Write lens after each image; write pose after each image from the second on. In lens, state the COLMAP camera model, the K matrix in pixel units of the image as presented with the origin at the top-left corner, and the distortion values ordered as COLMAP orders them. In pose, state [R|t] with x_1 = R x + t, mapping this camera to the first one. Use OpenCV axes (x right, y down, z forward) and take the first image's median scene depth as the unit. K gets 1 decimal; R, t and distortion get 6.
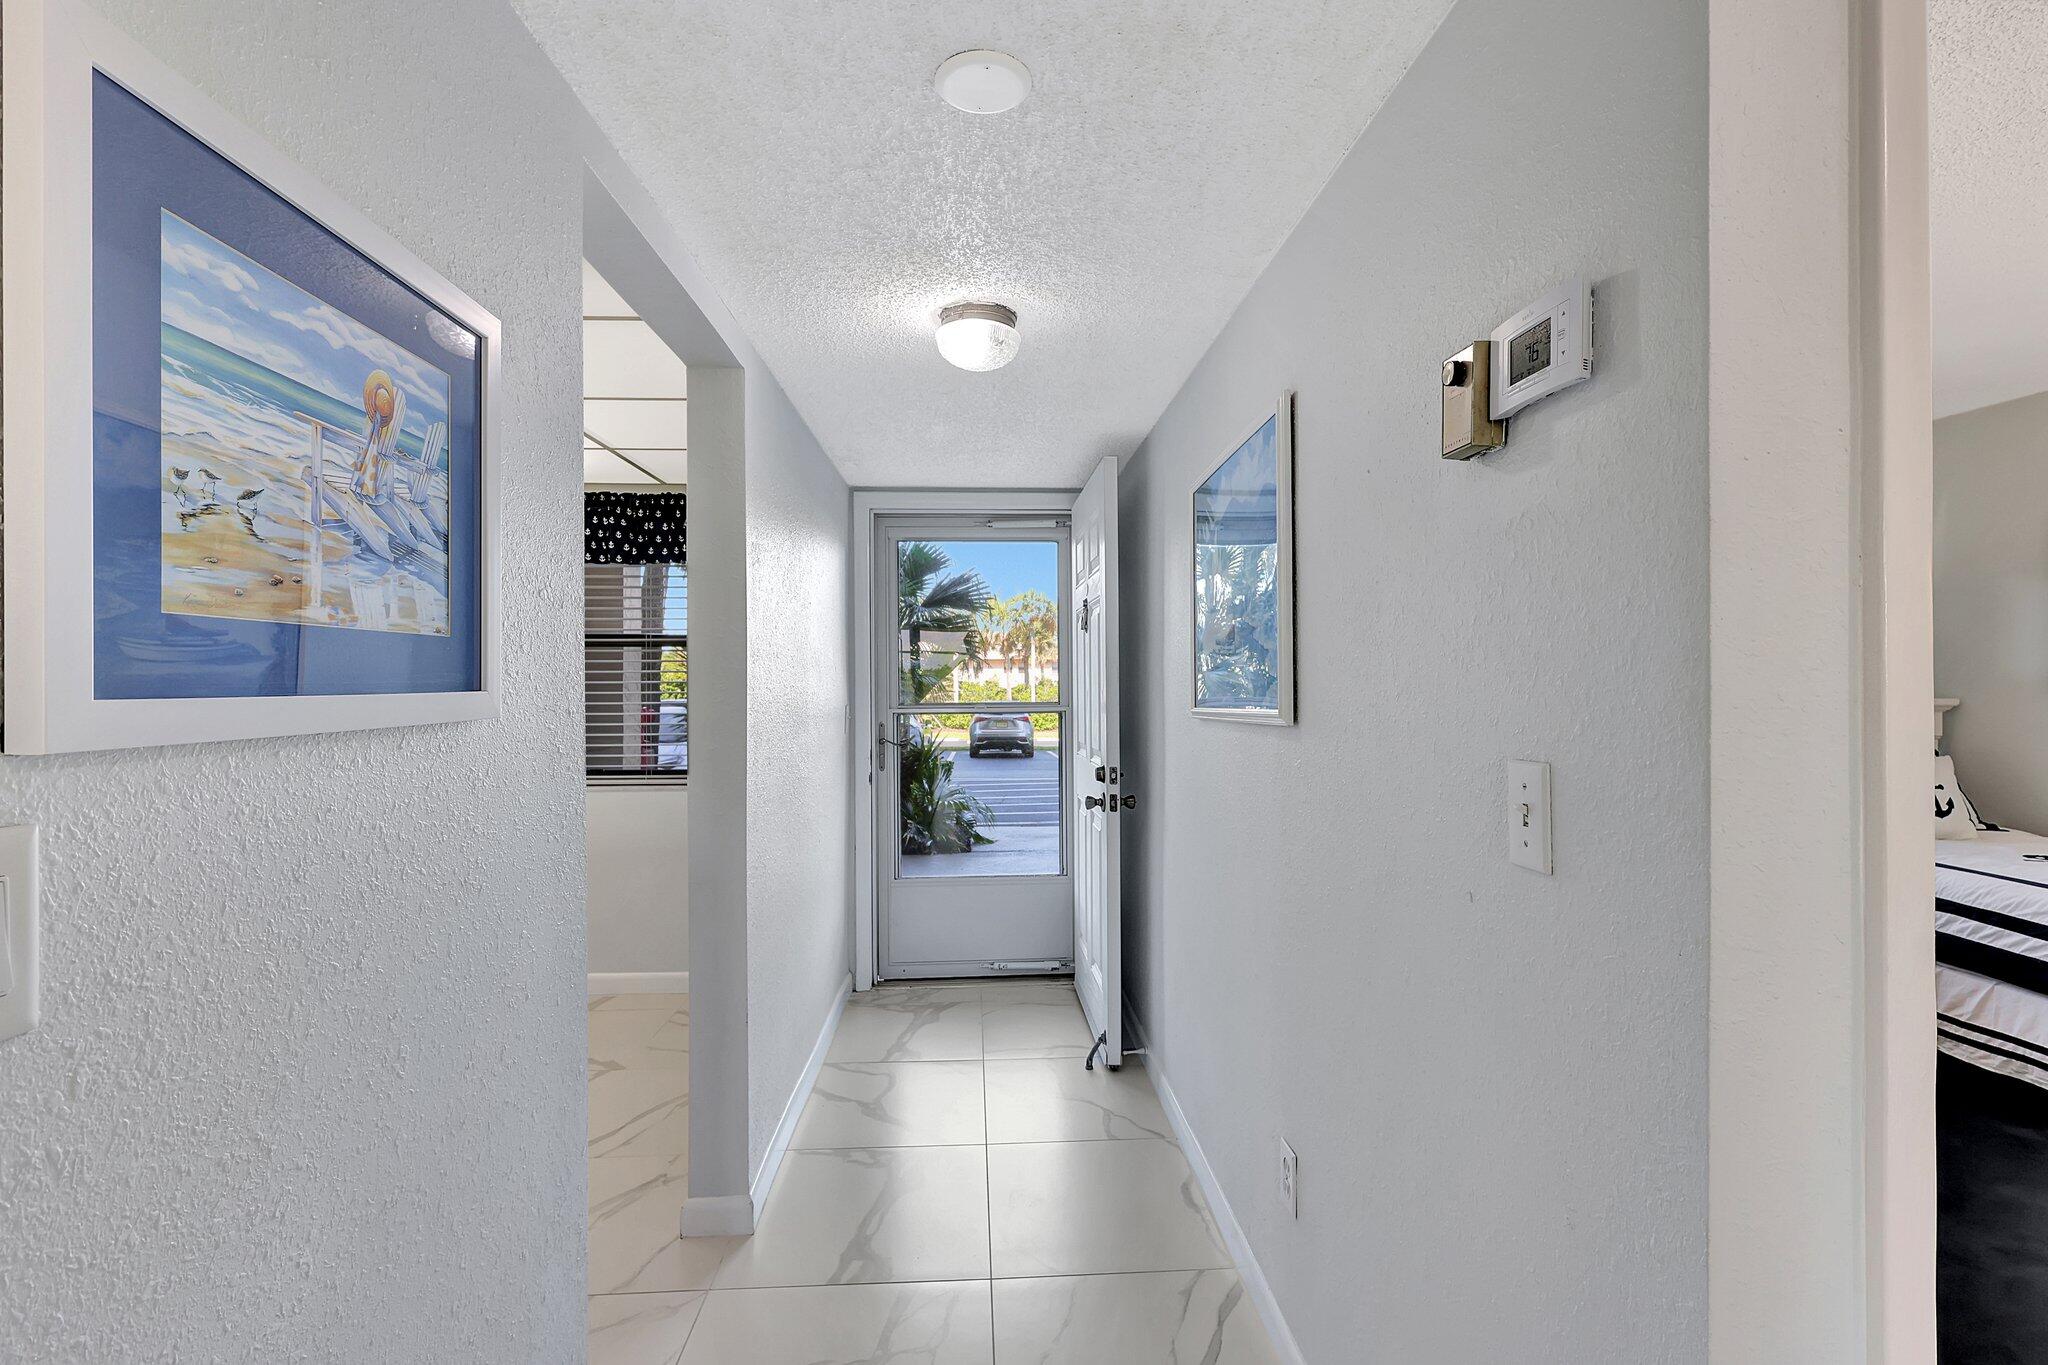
lens RADIAL K [[947.8, 0, 1024.0], [0, 947.8, 682.5], [0, 0, 1]] dist [0.001009, -0.000006]
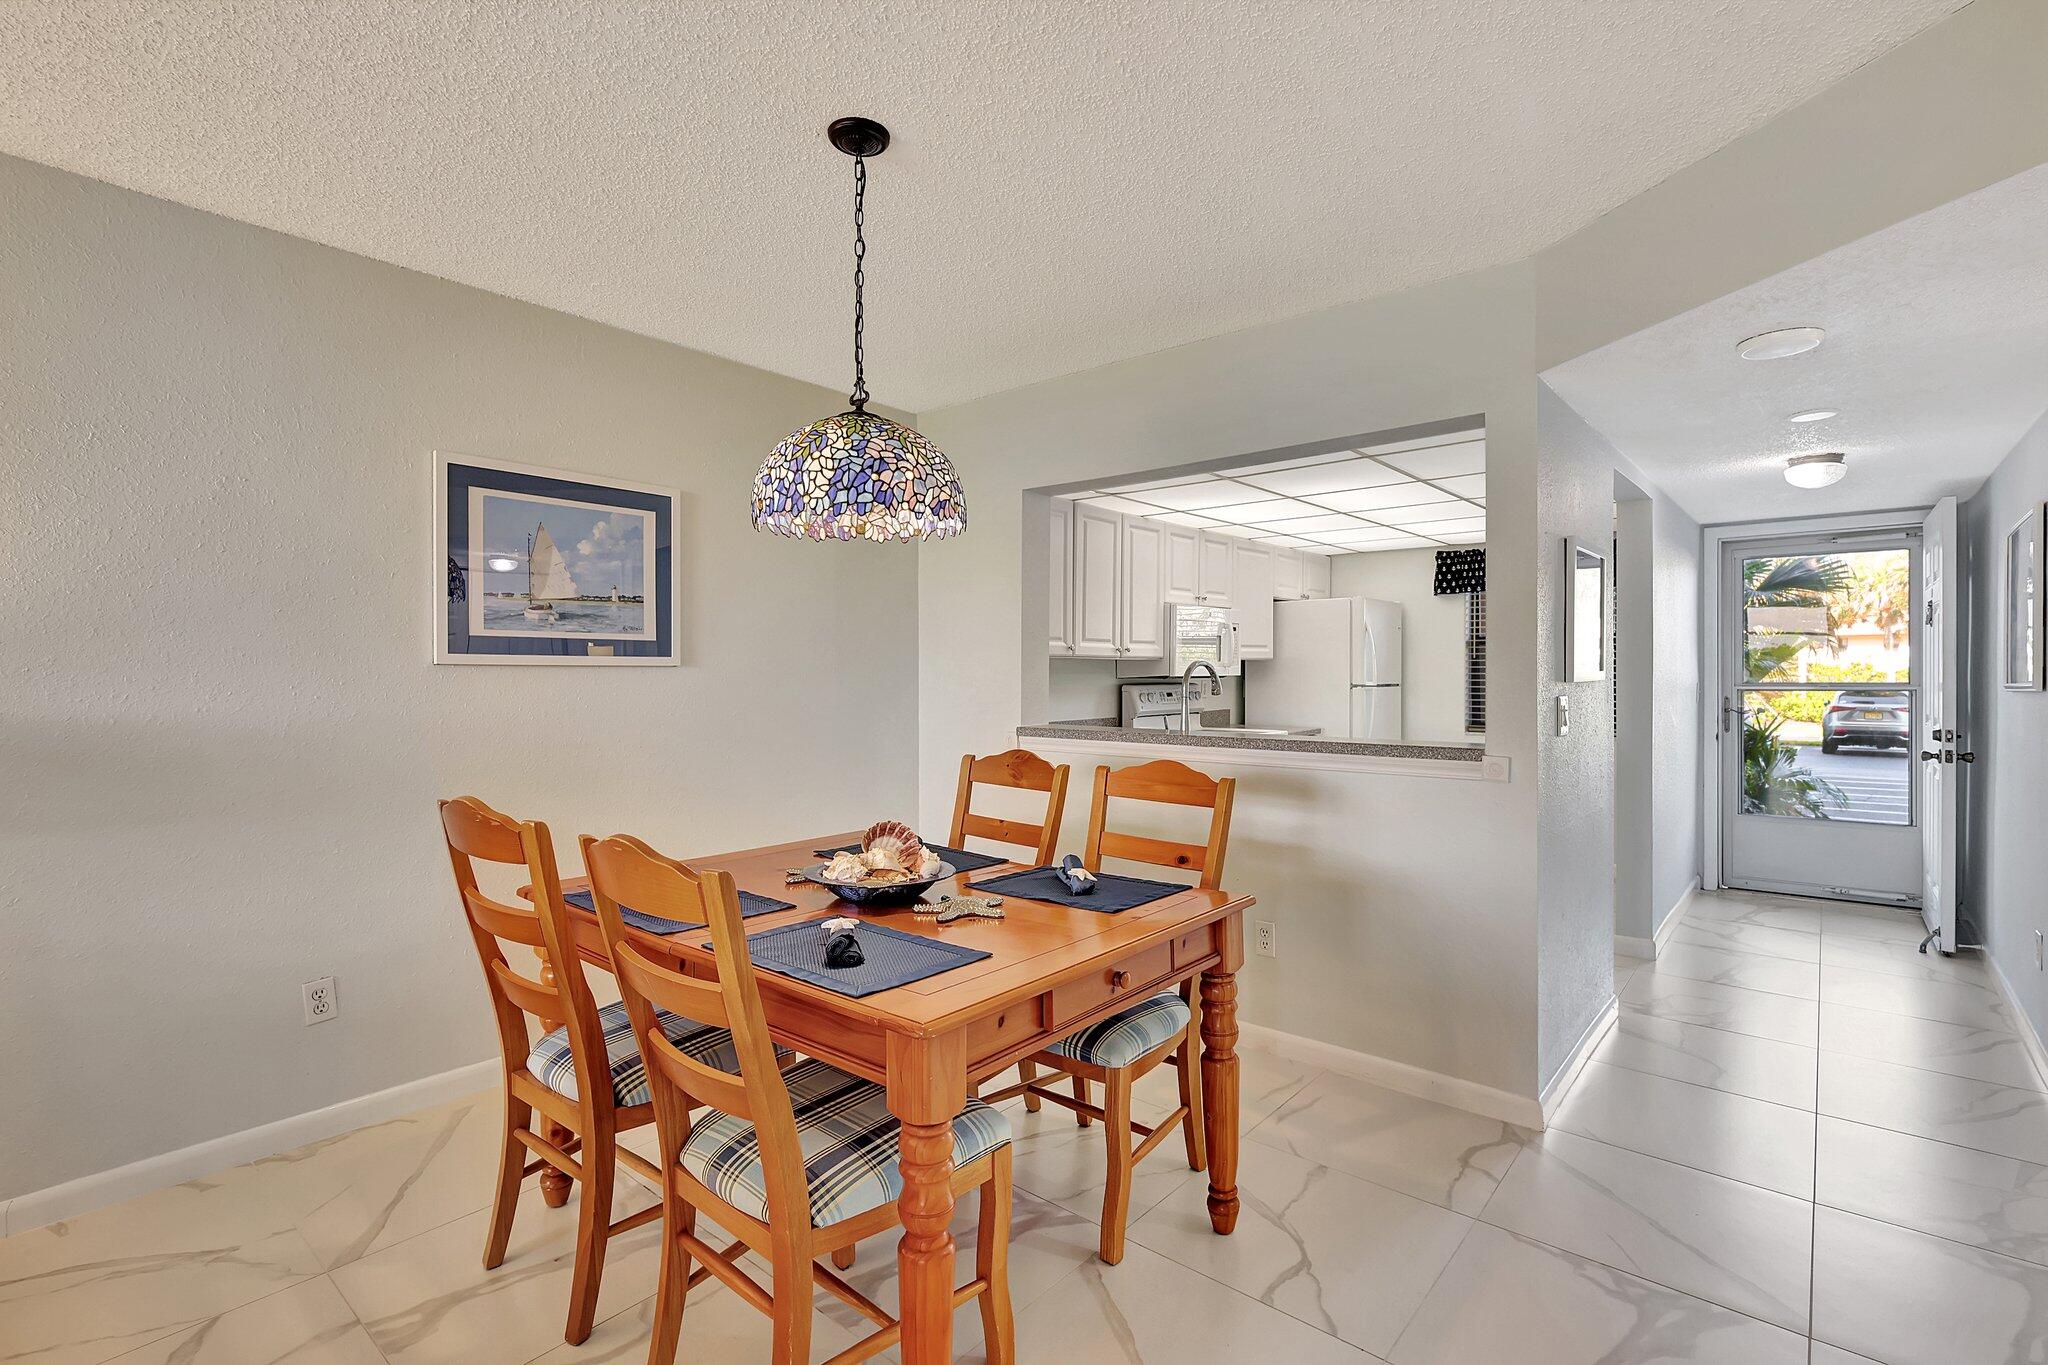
lens RADIAL K [[947.8, 0, 1024.0], [0, 947.8, 682.5], [0, 0, 1]] dist [0.001009, -0.000006]
pose [[0.725663, 0.008193, -0.688002, 0.051879], [0.004002, 0.999862, 0.016128, -0.003243], [0.688039, -0.014457, 0.725530, -0.668162]]
